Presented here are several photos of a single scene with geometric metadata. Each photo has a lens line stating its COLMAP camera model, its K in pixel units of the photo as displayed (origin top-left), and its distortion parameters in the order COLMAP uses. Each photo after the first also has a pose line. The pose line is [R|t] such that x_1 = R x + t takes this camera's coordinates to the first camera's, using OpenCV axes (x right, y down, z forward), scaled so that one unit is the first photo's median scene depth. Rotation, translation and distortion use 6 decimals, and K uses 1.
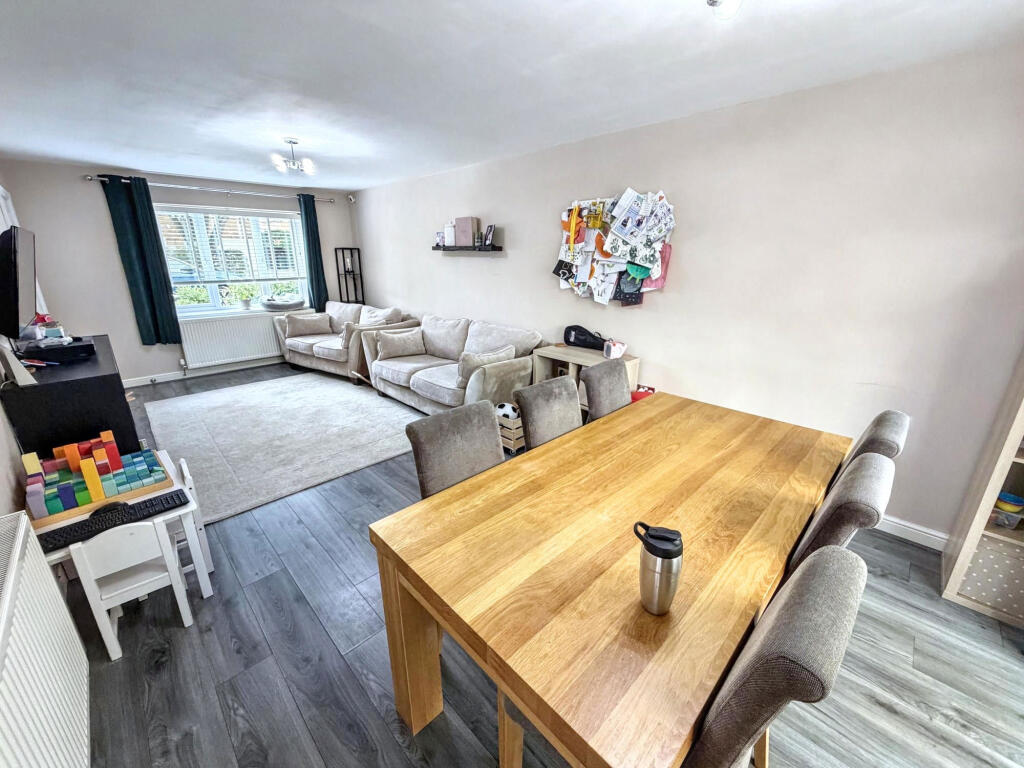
lens RADIAL K [[408.2, 0, 510.2], [0, 408.2, 384.7], [0, 0, 1]] dist [0.000341, -0.000136]
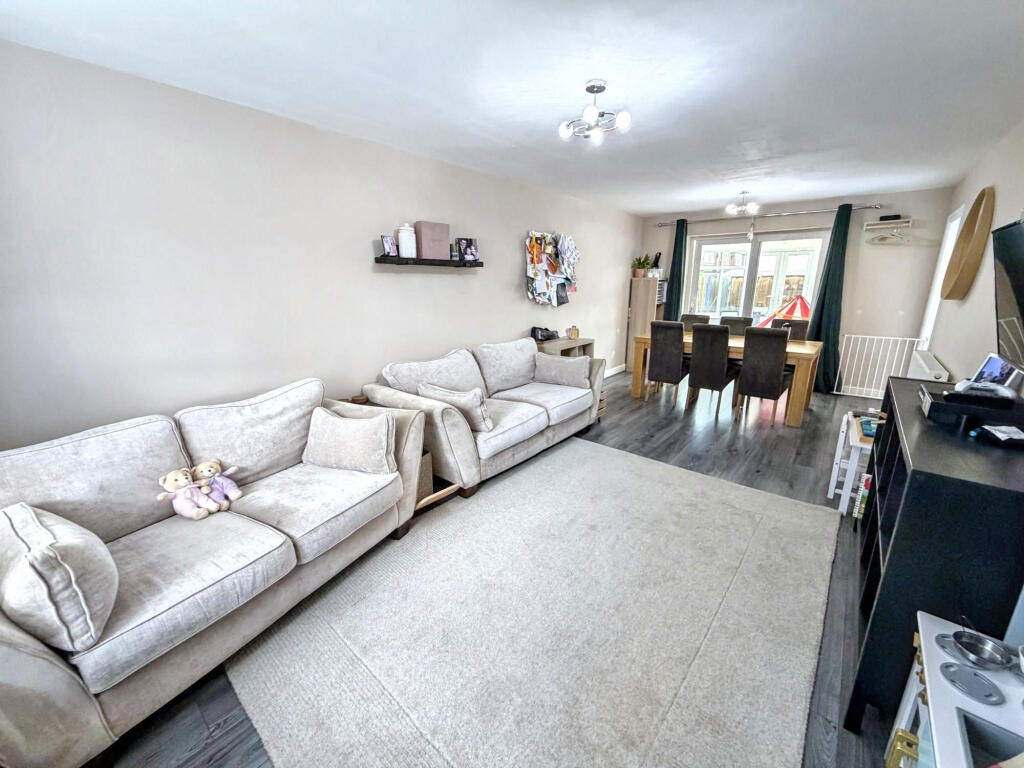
lens RADIAL K [[408.2, 0, 510.2], [0, 408.2, 384.7], [0, 0, 1]] dist [0.000341, -0.000136]
pose [[-0.090949, -0.252226, 0.963385, -0.860321], [0.303854, 0.914235, 0.268043, -0.267462], [-0.948368, 0.317106, -0.006509, 0.880629]]
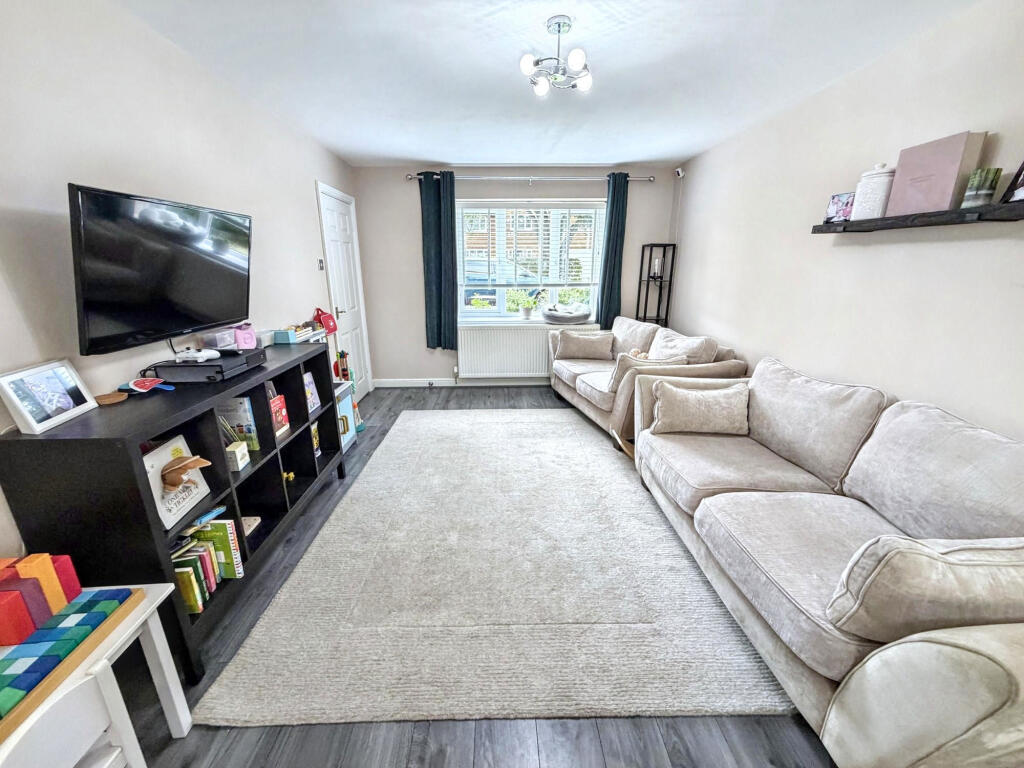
lens RADIAL K [[408.2, 0, 510.2], [0, 408.2, 384.7], [0, 0, 1]] dist [0.000341, -0.000136]
pose [[0.732970, 0.187667, -0.653862, -0.102150], [-0.202534, 0.977807, 0.053605, -0.105919], [0.649411, 0.093139, 0.754712, 0.413474]]
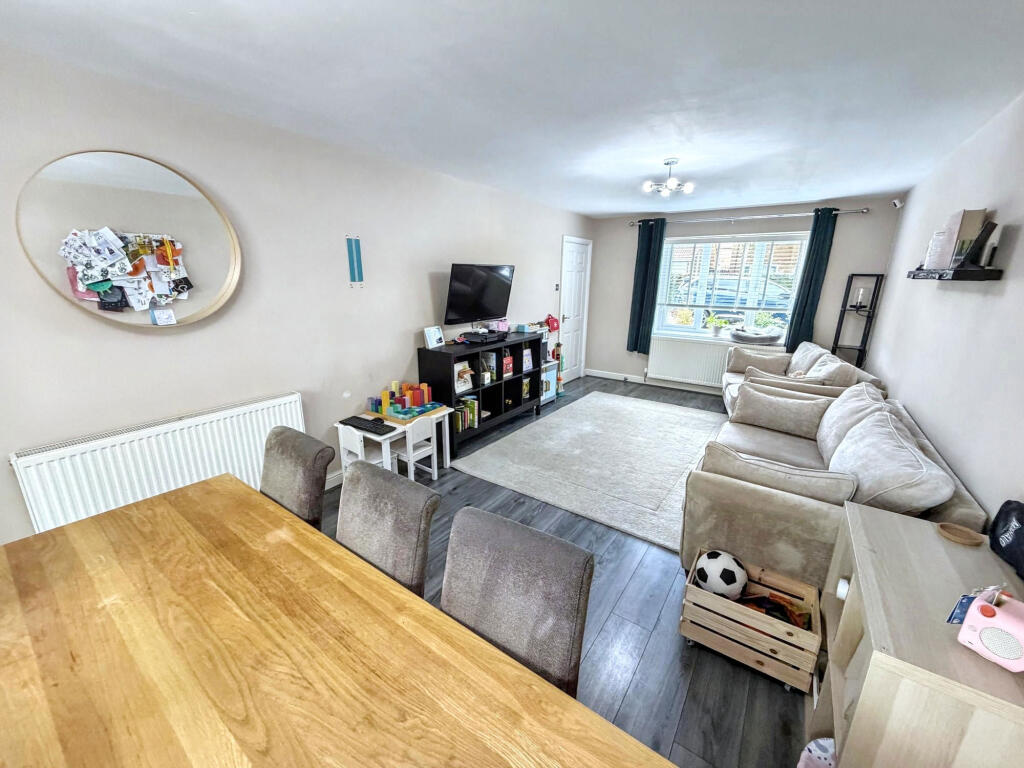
lens RADIAL K [[408.2, 0, 510.2], [0, 408.2, 384.7], [0, 0, 1]] dist [0.000341, -0.000136]
pose [[0.181248, 0.253265, -0.950266, 0.280841], [-0.309897, 0.931751, 0.189222, -0.128929], [0.933334, 0.260188, 0.247364, 0.386123]]
